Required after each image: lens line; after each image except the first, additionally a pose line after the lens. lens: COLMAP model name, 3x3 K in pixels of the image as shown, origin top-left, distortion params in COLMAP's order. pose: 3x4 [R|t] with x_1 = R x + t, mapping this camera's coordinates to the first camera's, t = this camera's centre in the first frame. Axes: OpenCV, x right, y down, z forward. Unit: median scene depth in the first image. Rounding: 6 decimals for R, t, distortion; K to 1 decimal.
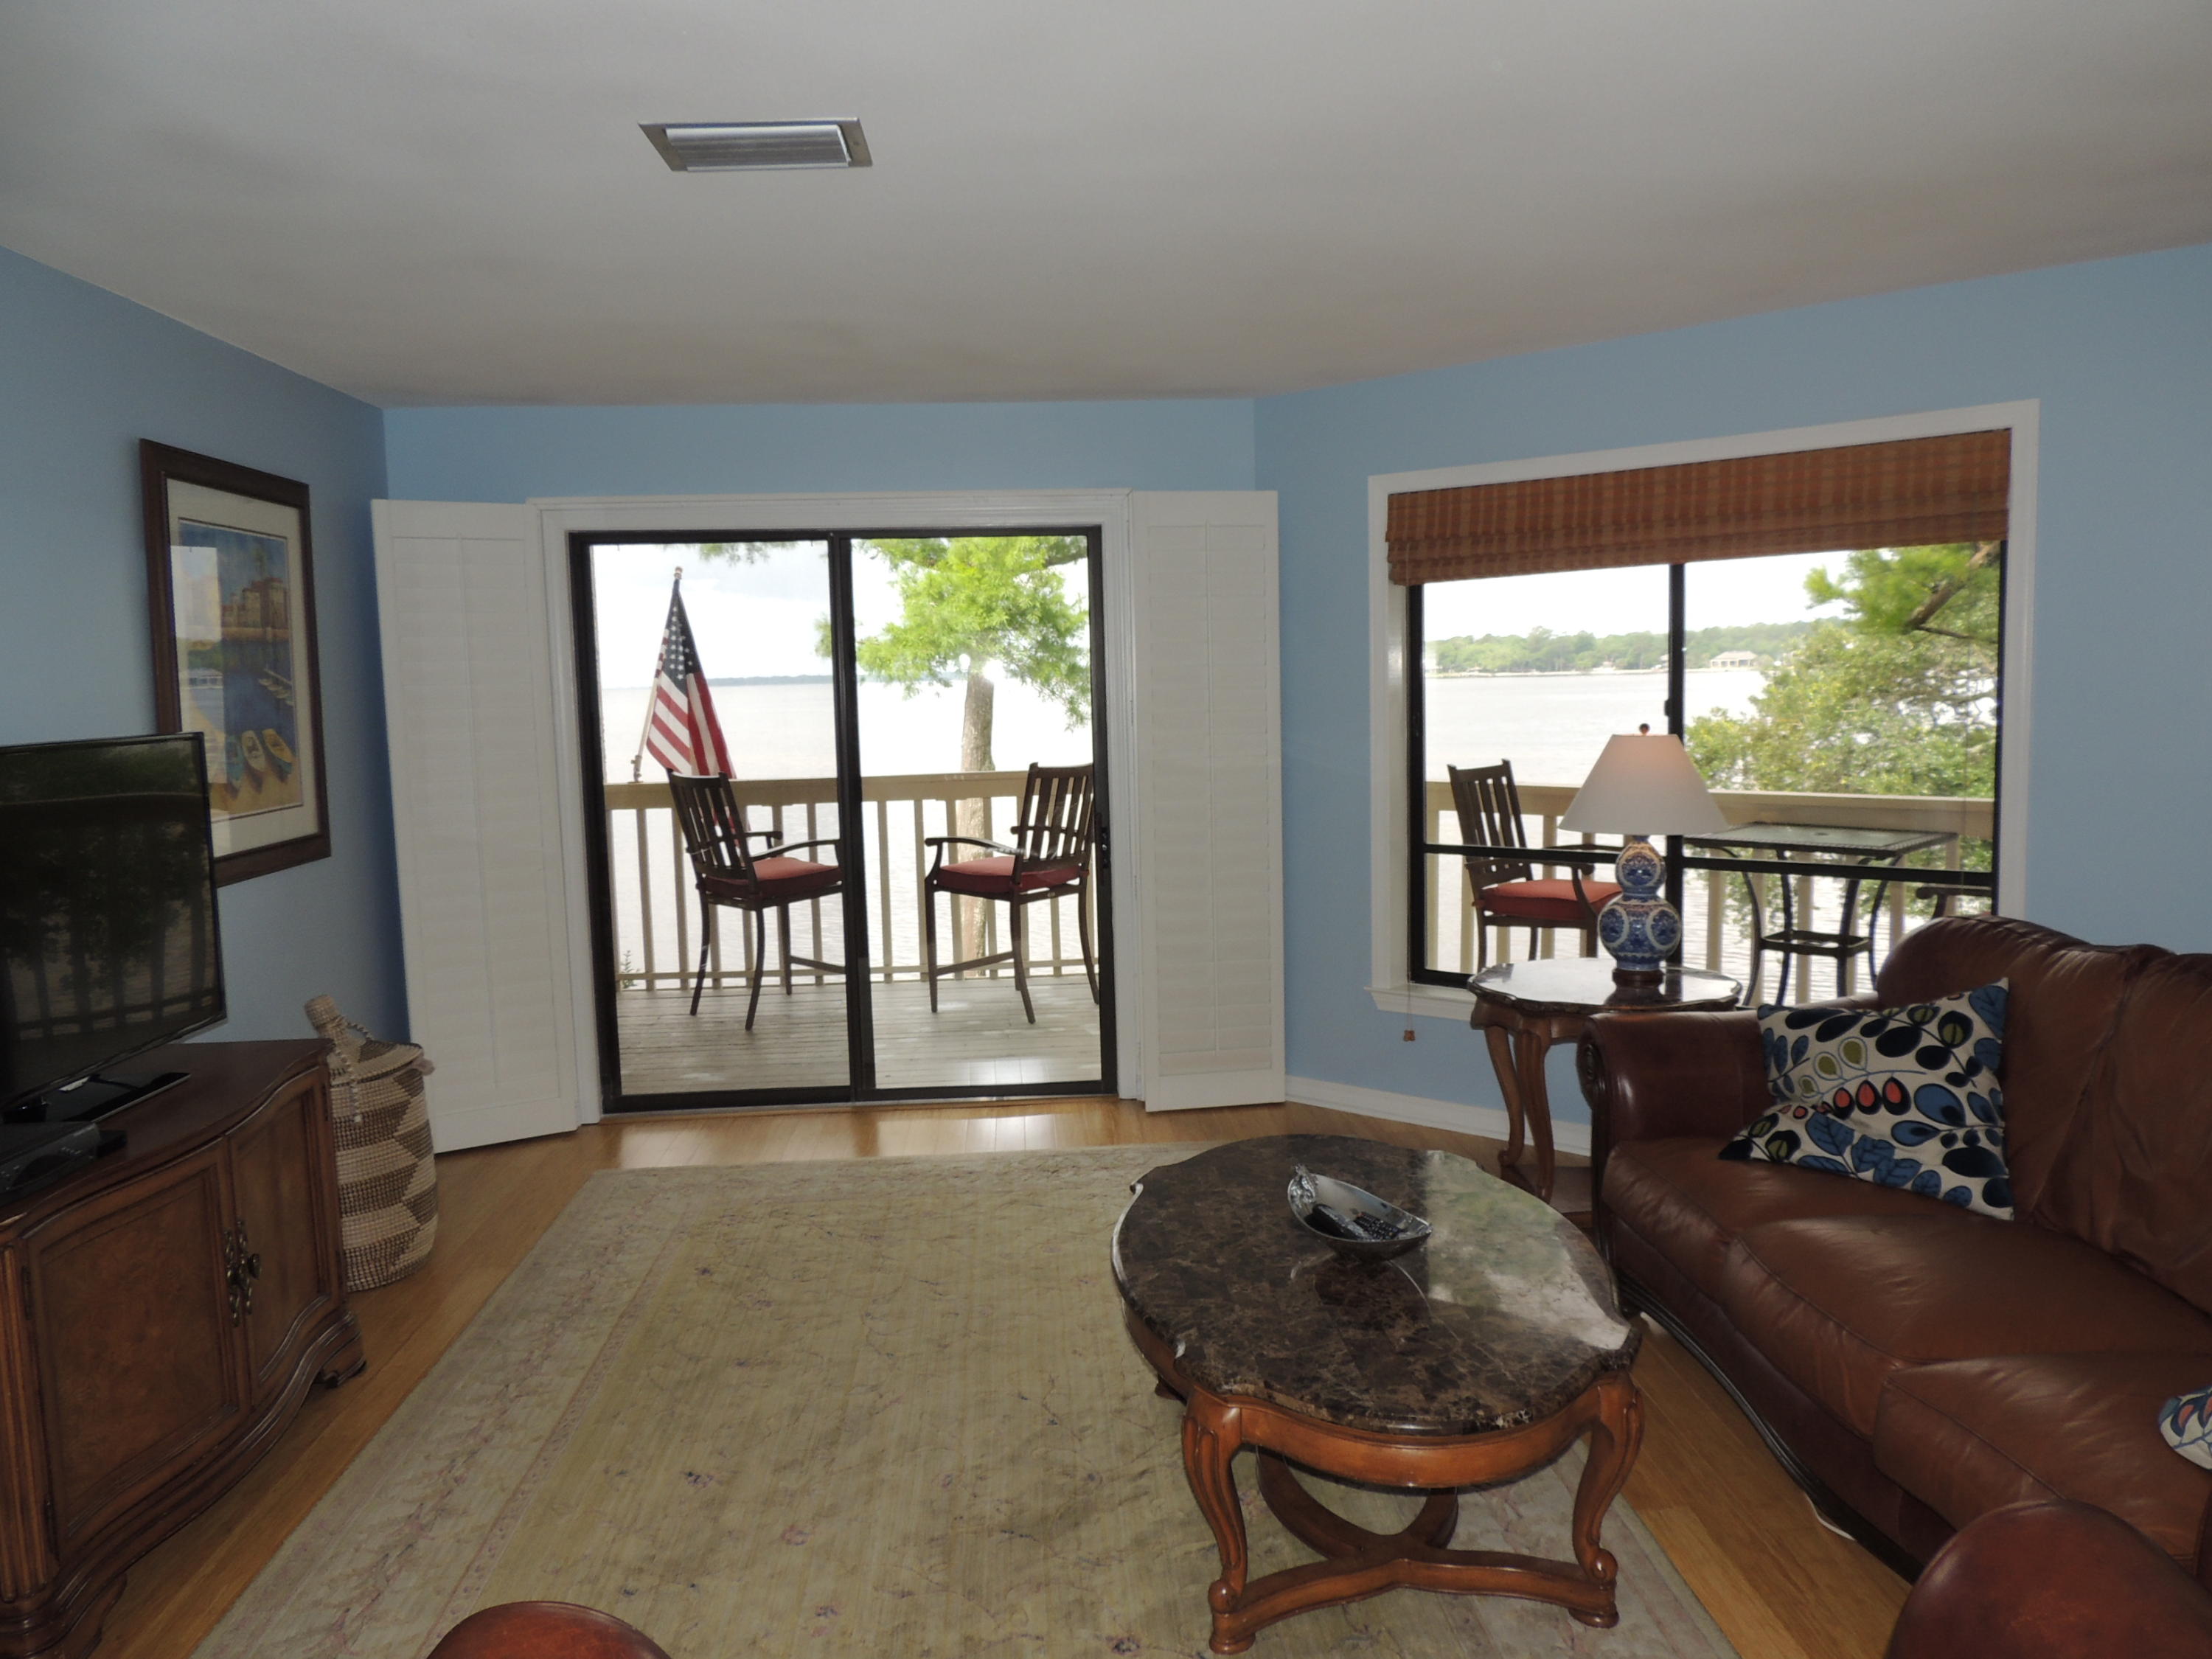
lens RADIAL K [[1566.6, 0, 1108.6], [0, 1566.6, 826.0], [0, 0, 1]] dist [-0.017183, -0.008257]
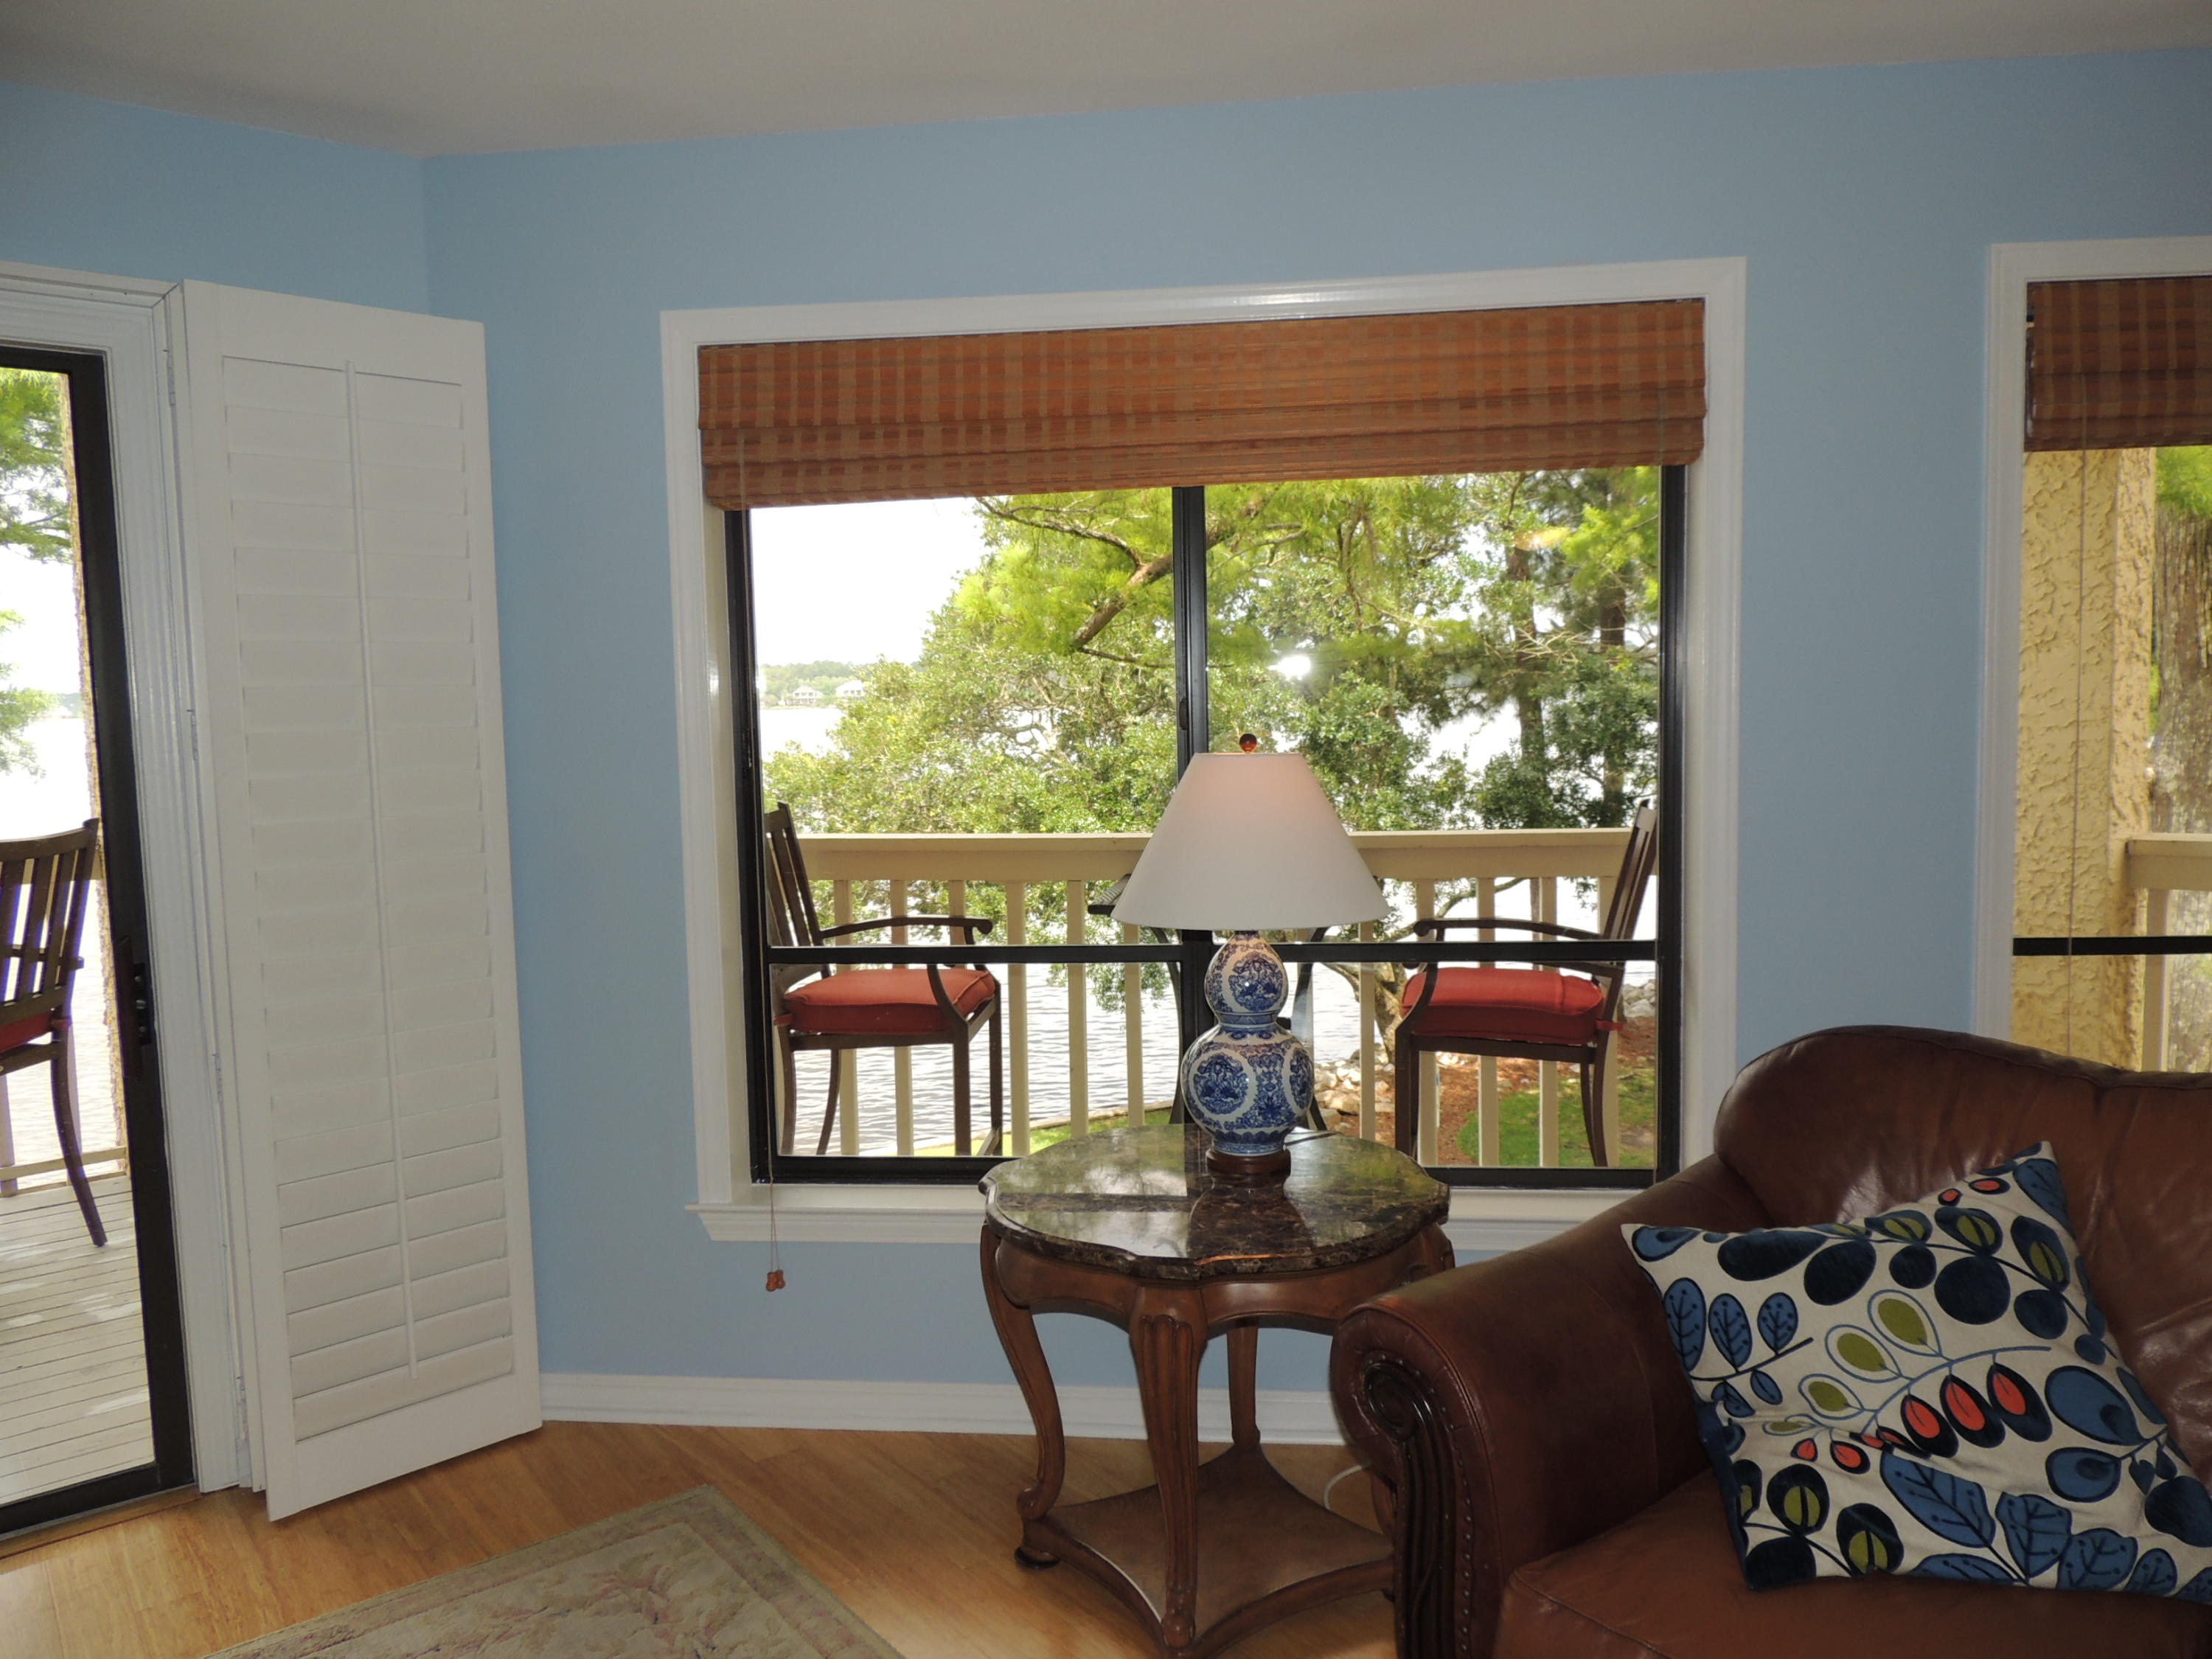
lens RADIAL K [[1566.6, 0, 1098.1], [0, 1566.6, 829.8], [0, 0, 1]] dist [-0.017183, -0.008257]
pose [[0.822404, -0.041411, 0.567395, -0.039737], [0.054452, 0.998498, -0.006051, -0.028679], [-0.566292, 0.035872, 0.823424, 0.545581]]
